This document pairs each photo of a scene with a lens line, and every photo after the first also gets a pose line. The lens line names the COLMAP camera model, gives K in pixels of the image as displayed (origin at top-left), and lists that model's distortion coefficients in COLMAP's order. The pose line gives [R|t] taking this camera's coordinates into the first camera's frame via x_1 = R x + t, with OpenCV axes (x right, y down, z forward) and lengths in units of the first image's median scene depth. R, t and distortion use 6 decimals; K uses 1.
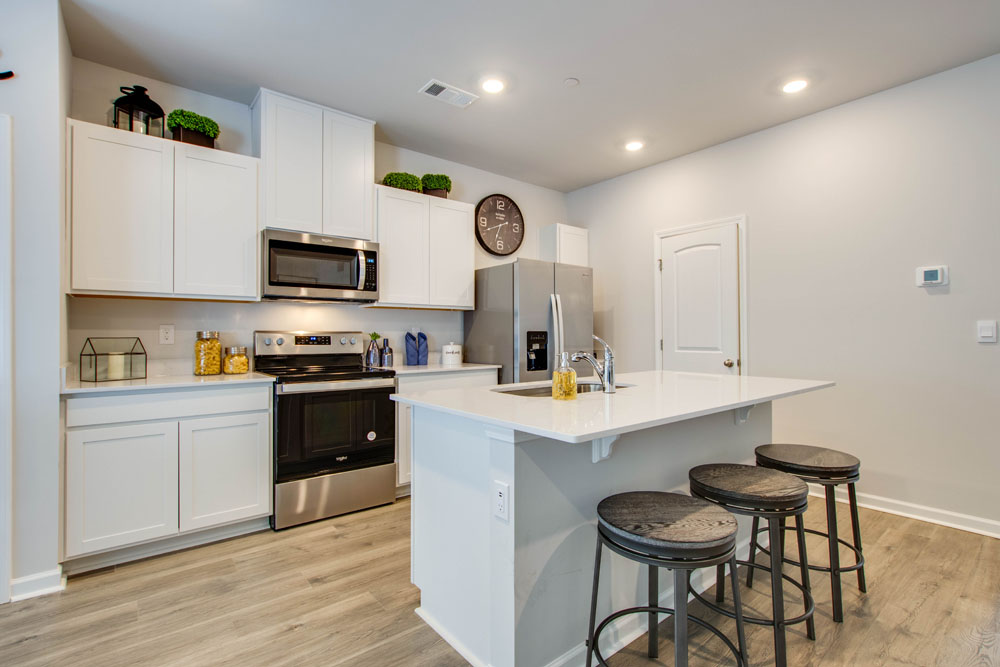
lens RADIAL K [[464.2, 0, 511.8], [0, 464.2, 331.2], [0, 0, 1]] dist [-0.021306, 0.000113]
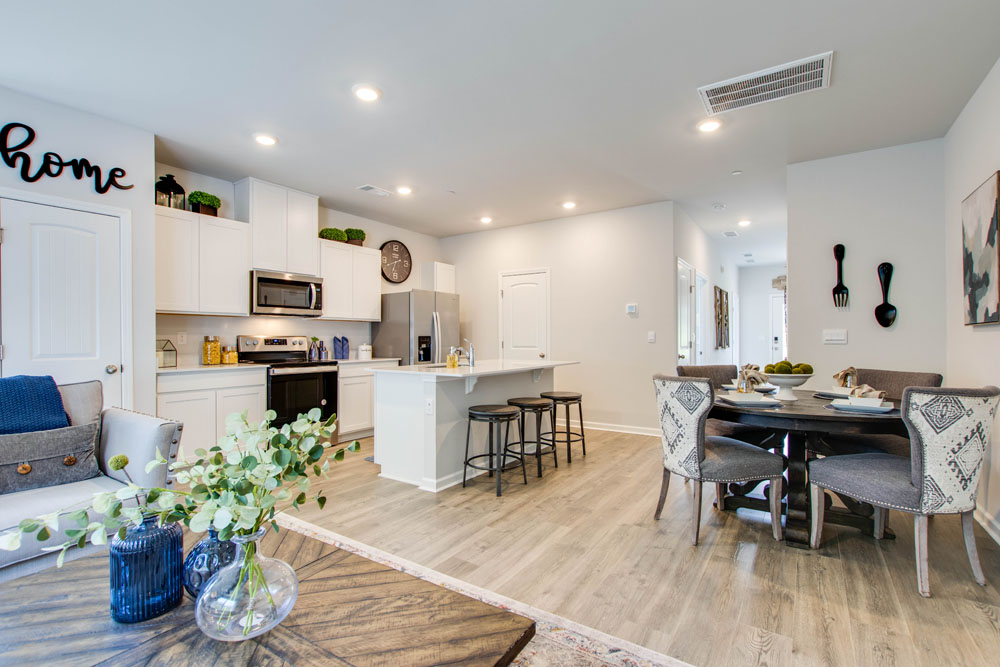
lens RADIAL K [[459.0, 0, 499.5], [0, 459.0, 337.4], [0, 0, 1]] dist [-0.010074, 0.000483]
pose [[0.960755, 0.001361, 0.277395, -0.145997], [-0.002927, 0.999982, 0.005234, -0.004591], [-0.277383, -0.005841, 0.960742, -0.609180]]
